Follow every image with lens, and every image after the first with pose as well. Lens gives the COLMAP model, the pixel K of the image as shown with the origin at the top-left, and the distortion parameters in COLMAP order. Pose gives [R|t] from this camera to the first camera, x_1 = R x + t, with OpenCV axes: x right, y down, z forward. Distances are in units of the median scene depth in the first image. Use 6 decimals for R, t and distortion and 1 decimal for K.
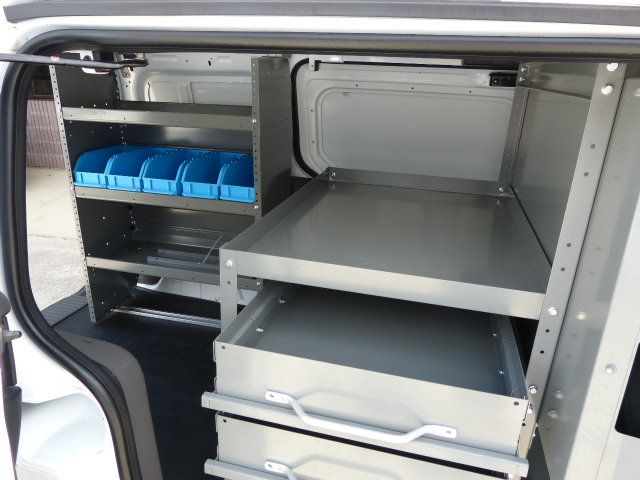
lens RADIAL K [[480.5, 0, 318.8], [0, 480.5, 244.5], [0, 0, 1]] dist [-0.032308, 0.021973]
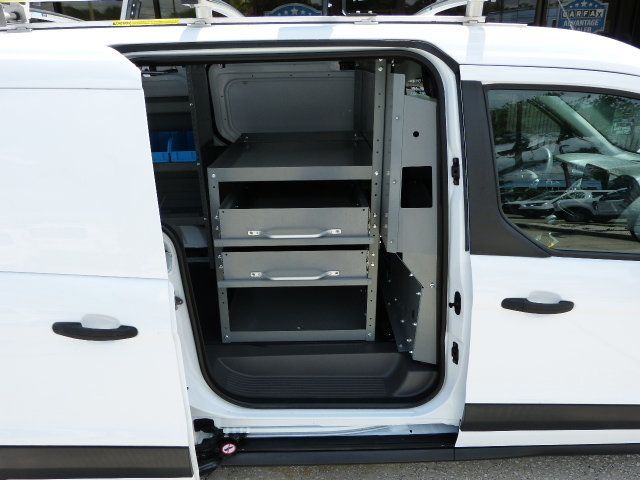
lens RADIAL K [[480.5, 0, 318.1], [0, 480.5, 245.3], [0, 0, 1]] dist [-0.032308, 0.021973]
pose [[0.964125, -0.144946, 0.222381, -0.137191], [0.140750, 0.989437, 0.034689, 0.164608], [-0.225060, -0.002144, 0.974343, -0.494884]]
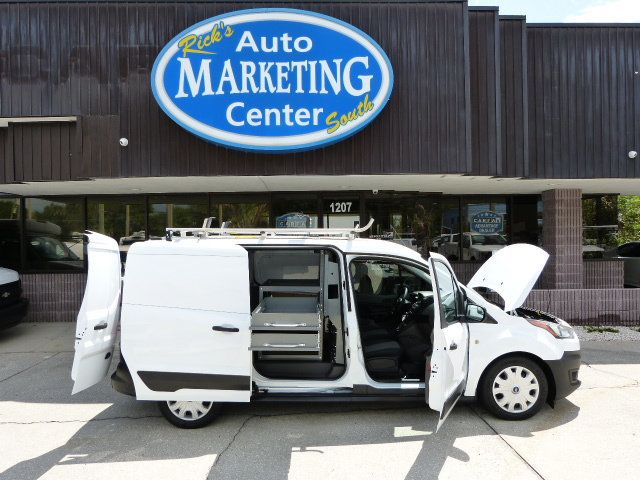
lens RADIAL K [[480.5, 0, 320.9], [0, 480.5, 240.0], [0, 0, 1]] dist [-0.032308, 0.021973]
pose [[0.963155, -0.030871, 0.267168, -0.508530], [0.121458, 0.936248, -0.329679, 0.718317], [-0.239957, 0.349982, 0.905501, -2.153653]]
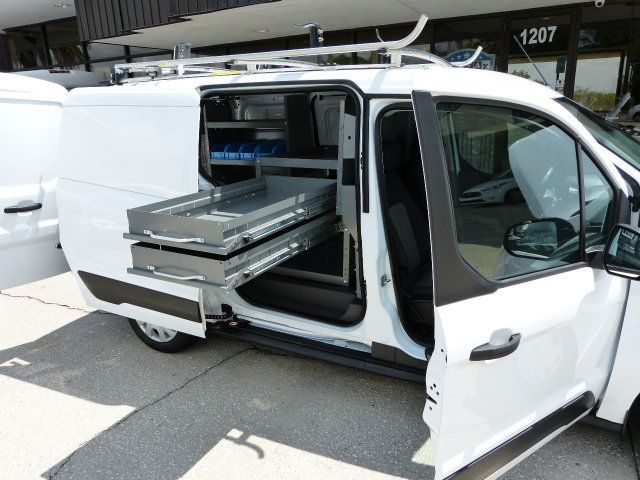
lens RADIAL K [[480.5, 0, 319.7], [0, 480.5, 242.8], [0, 0, 1]] dist [-0.032308, 0.021973]
pose [[0.972401, 0.012658, -0.232973, 0.512253], [-0.030014, 0.997017, -0.071105, 0.425901], [0.231378, 0.076135, 0.969880, -1.028198]]
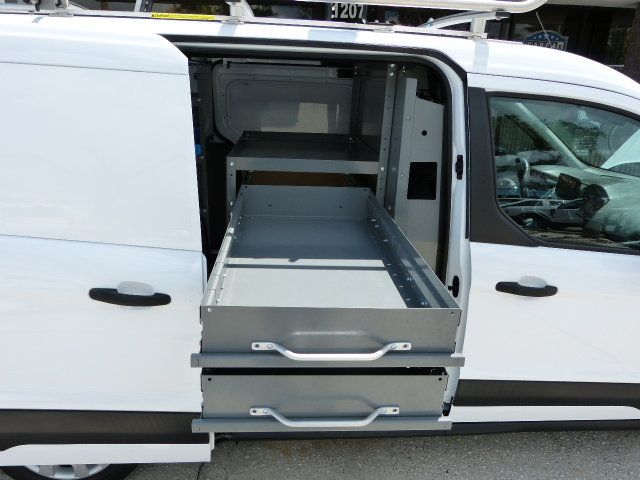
lens RADIAL K [[480.5, 0, 317.3], [0, 480.5, 245.0], [0, 0, 1]] dist [-0.032308, 0.021973]
pose [[0.947572, -0.104665, 0.301913, -0.268845], [0.104925, 0.994361, 0.015404, 0.209448], [-0.301823, 0.017082, 0.953211, -0.544493]]
